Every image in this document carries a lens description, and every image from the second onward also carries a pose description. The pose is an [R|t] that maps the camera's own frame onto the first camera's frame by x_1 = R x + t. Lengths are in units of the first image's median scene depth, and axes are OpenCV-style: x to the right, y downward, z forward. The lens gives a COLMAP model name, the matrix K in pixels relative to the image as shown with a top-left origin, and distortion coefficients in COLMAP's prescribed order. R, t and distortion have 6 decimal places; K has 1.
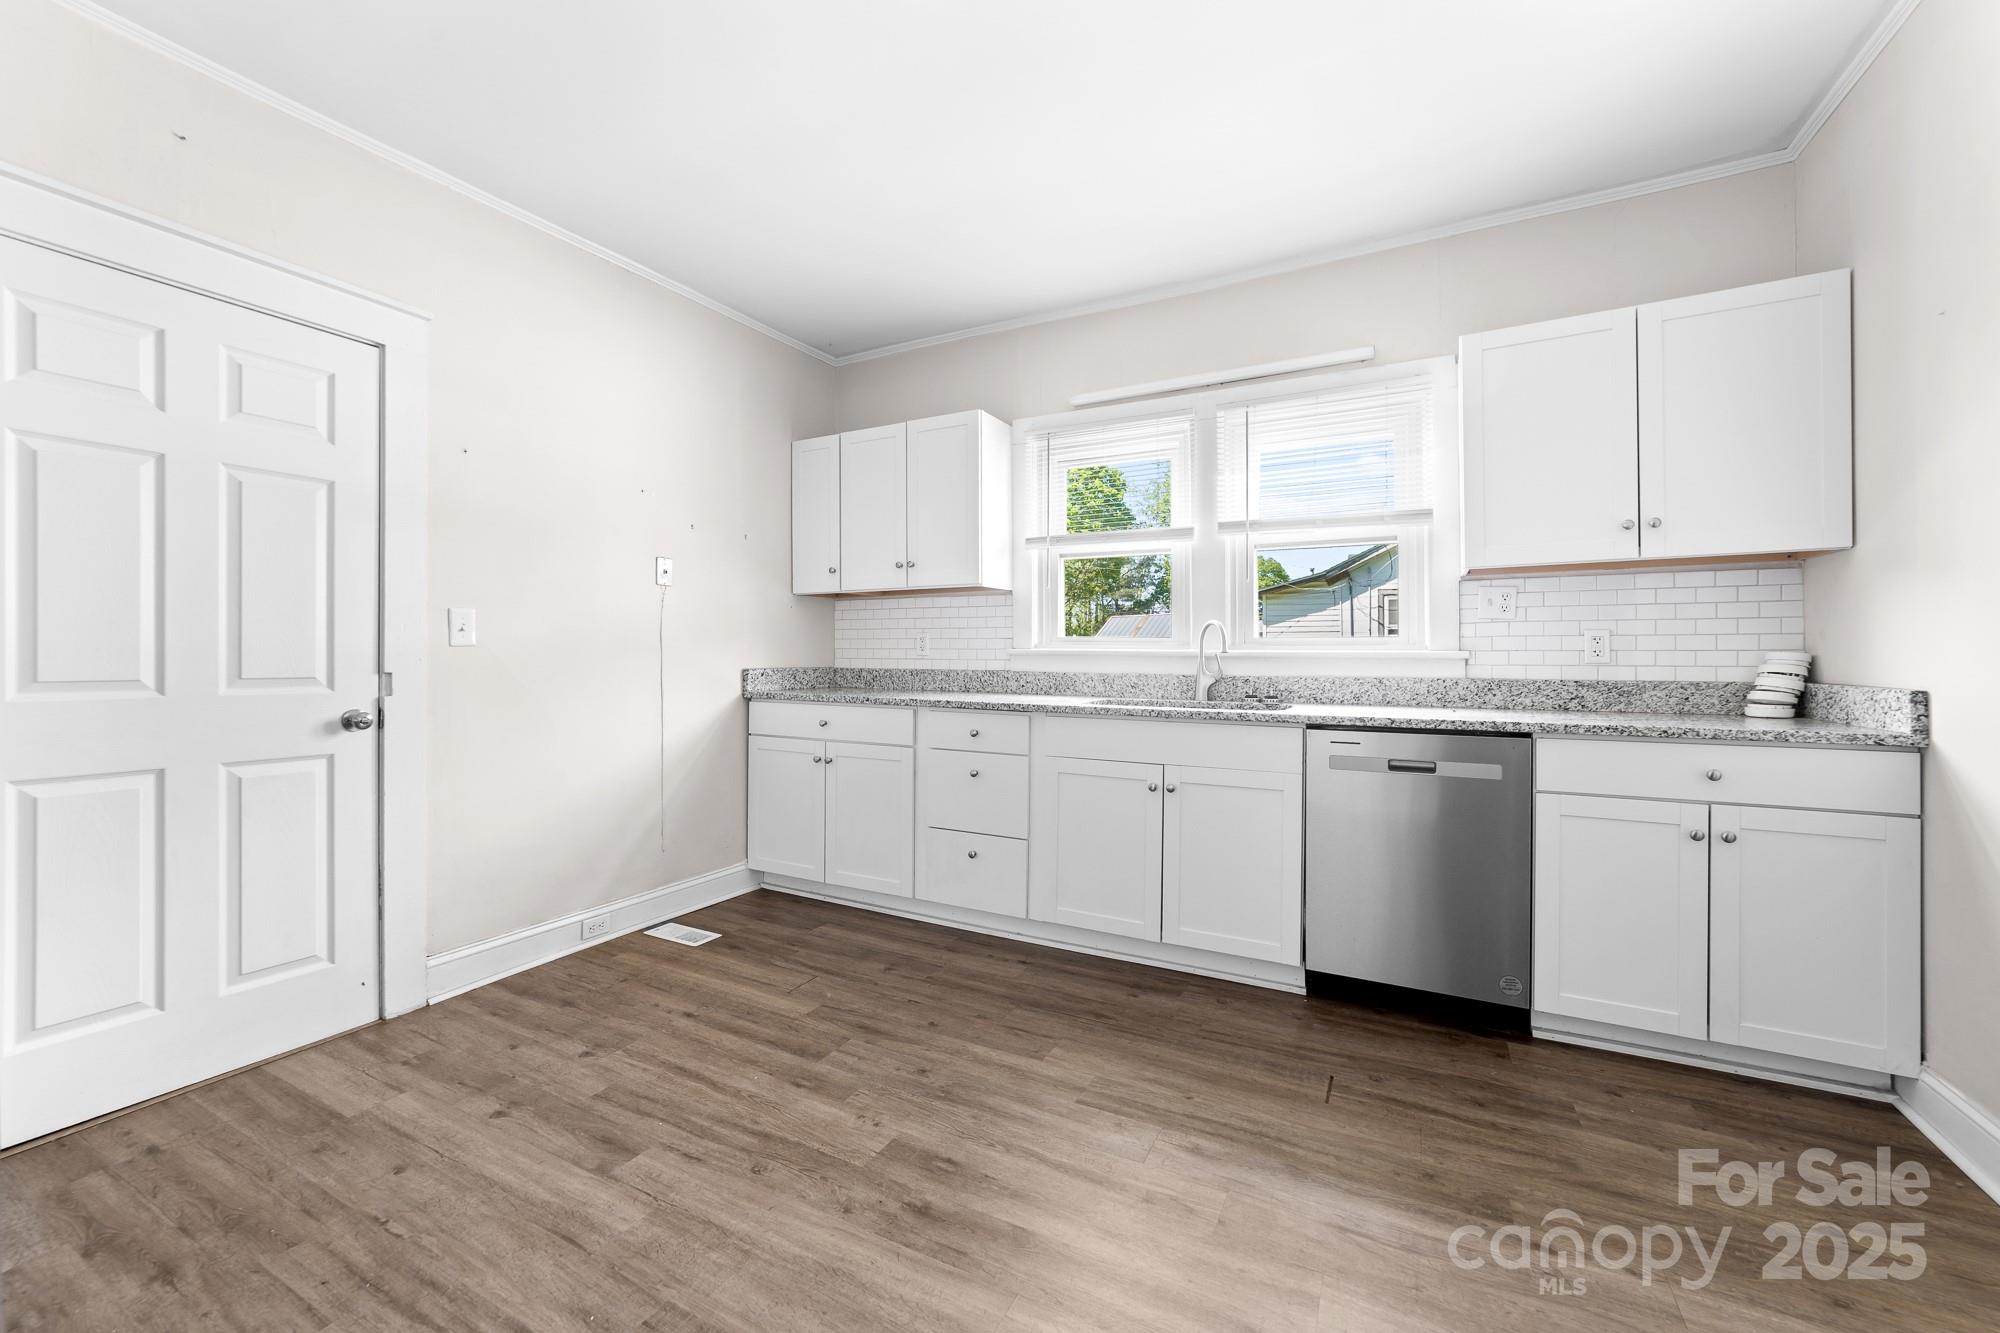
lens RADIAL K [[785.3, 0, 1000.0], [0, 785.3, 666.5], [0, 0, 1]] dist [-0.016575, 0.008442]
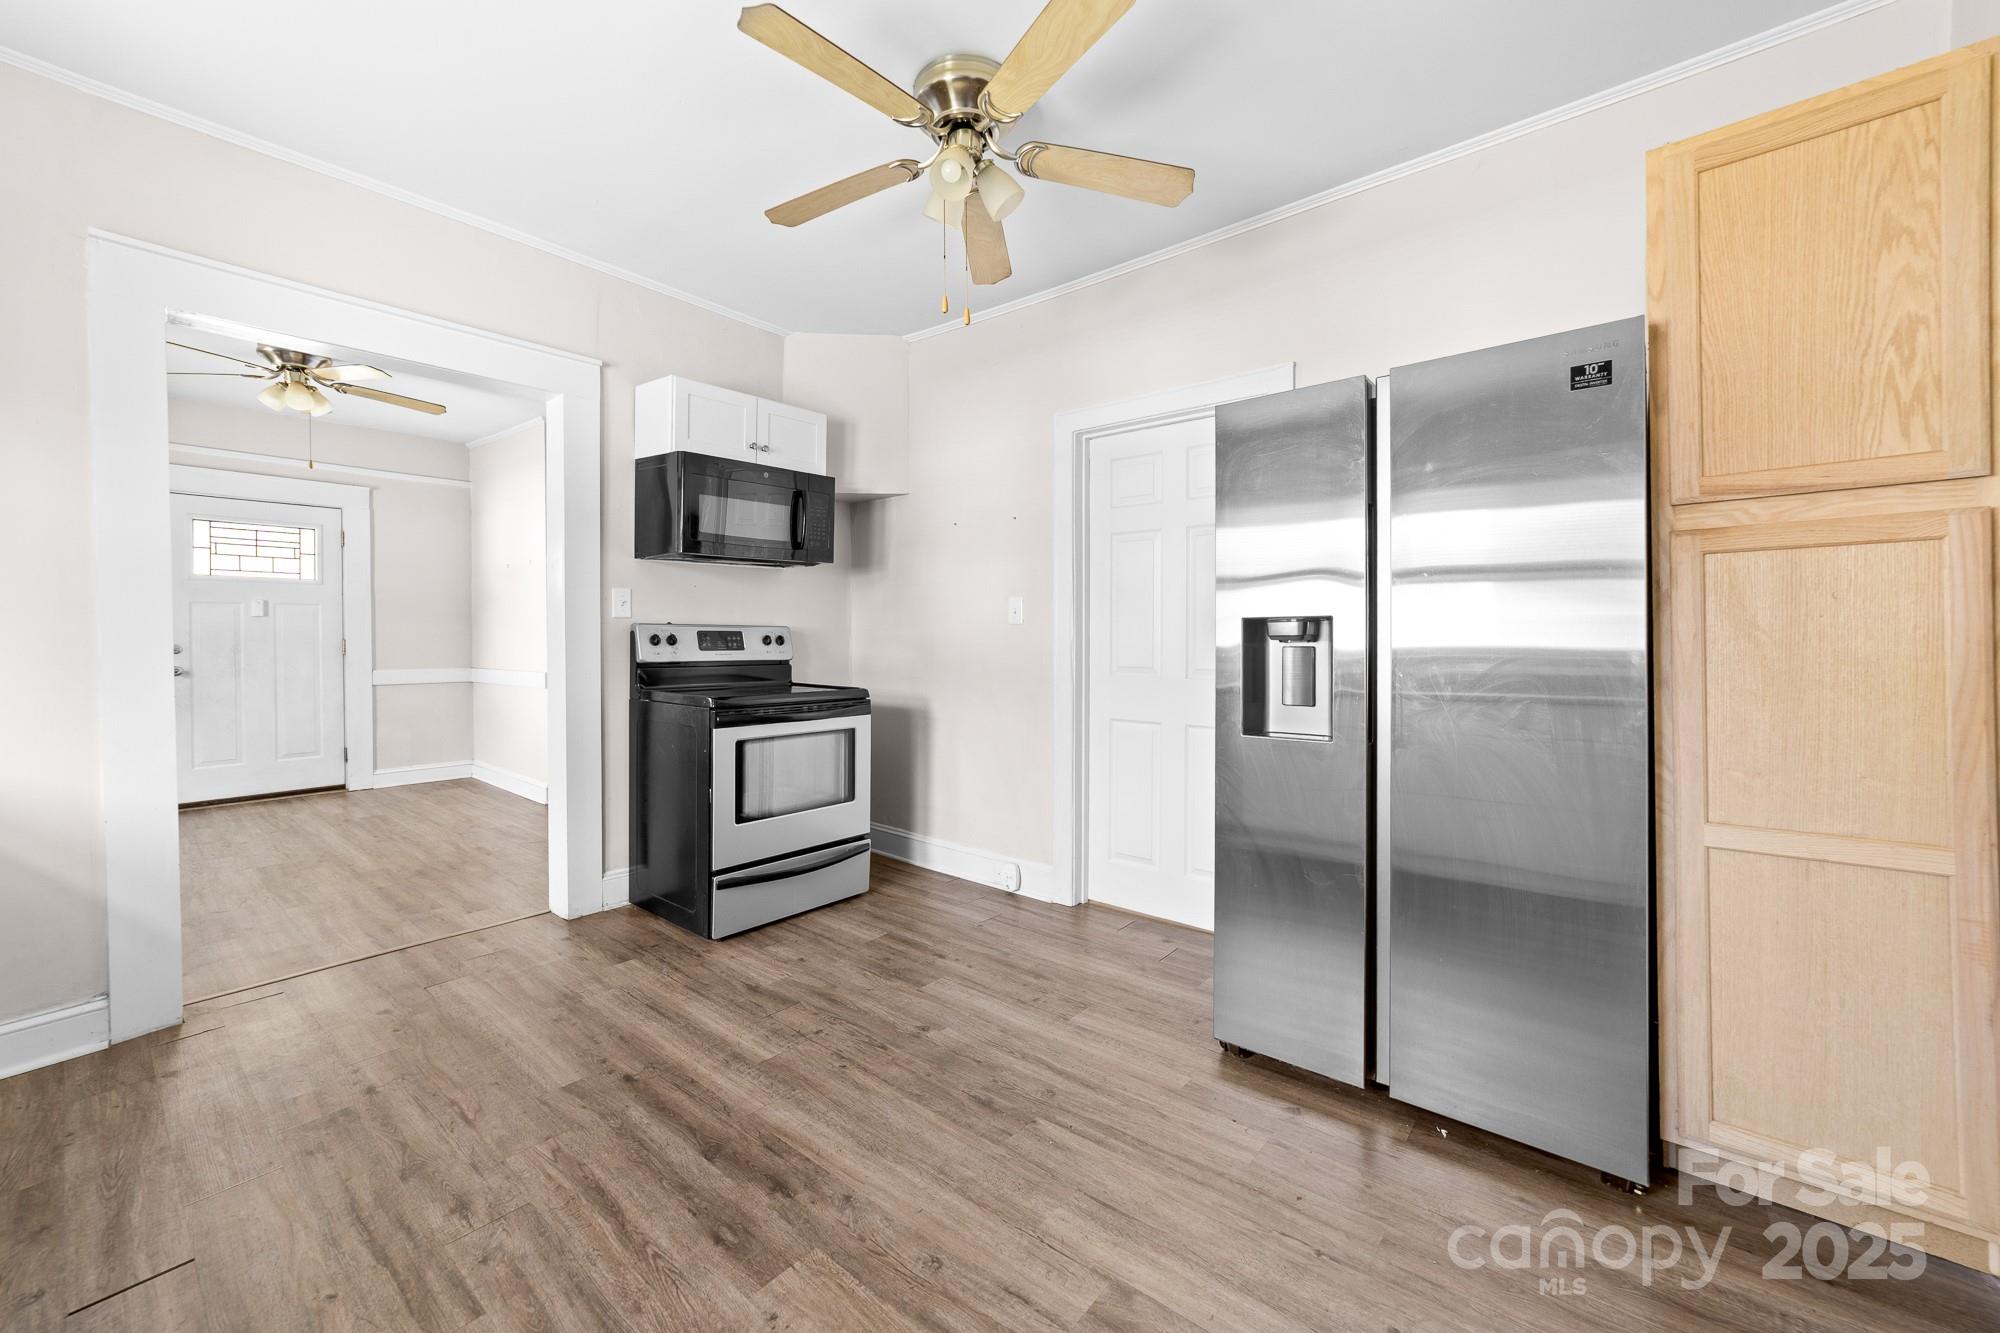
lens RADIAL K [[781.2, 0, 987.9], [0, 781.2, 640.8], [0, 0, 1]] dist [-0.017410, 0.008713]
pose [[-0.977433, 0.007182, 0.211122, -0.338401], [0.010169, 0.999863, 0.013064, -0.019155], [-0.210999, 0.014916, -0.977372, 1.108147]]
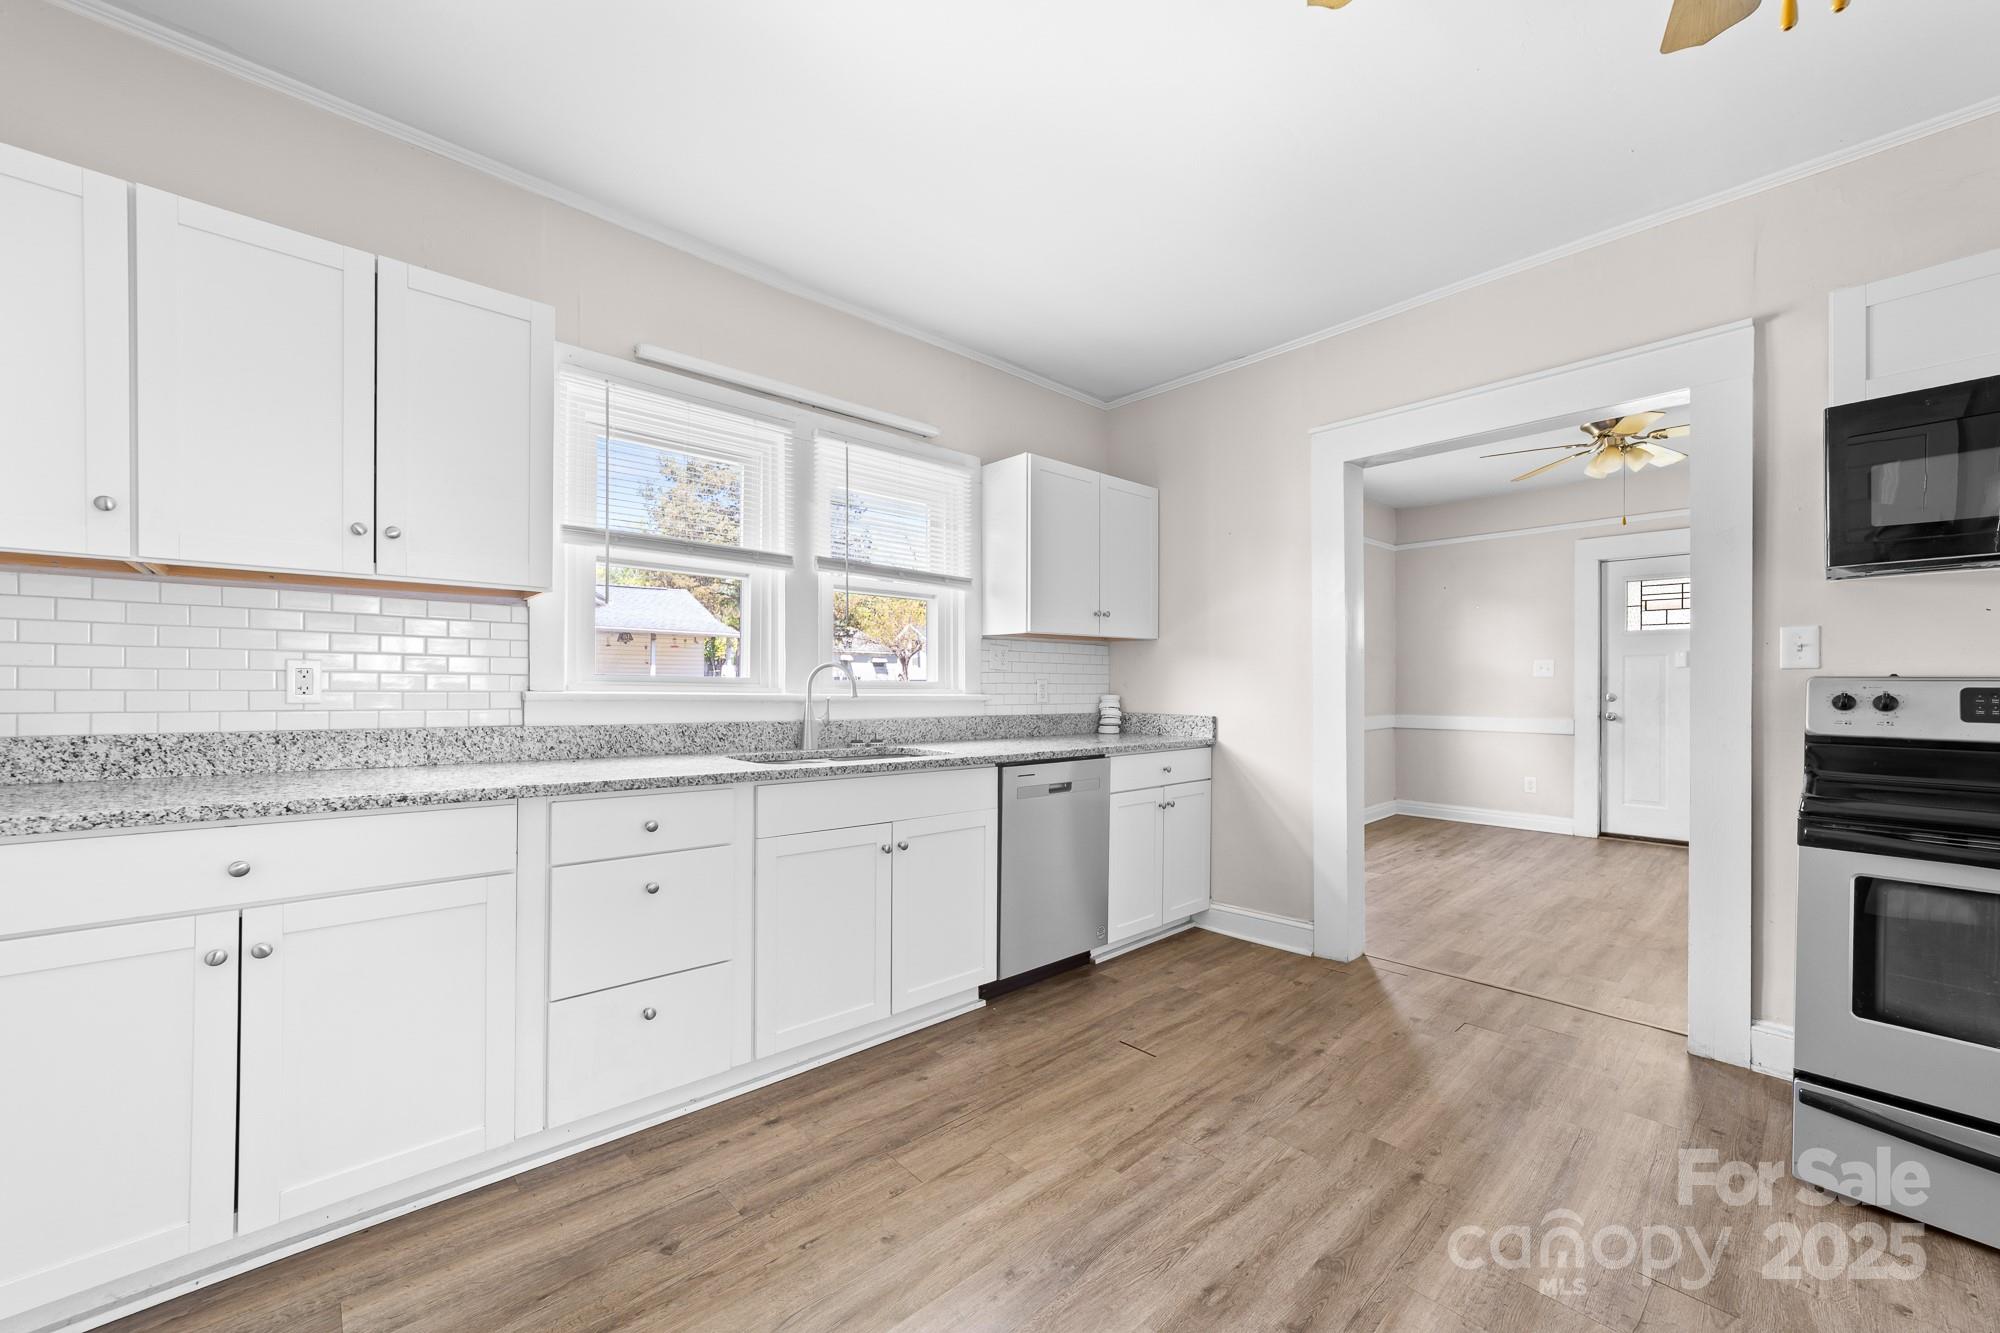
lens RADIAL K [[767.8, 0, 988.5], [0, 767.8, 696.9], [0, 0, 1]] dist [-0.016492, 0.007686]
pose [[0.342585, -0.011721, 0.939414, -0.598696], [0.007207, 0.999926, 0.009848, -0.029048], [-0.939459, 0.003396, 0.342644, 0.591059]]
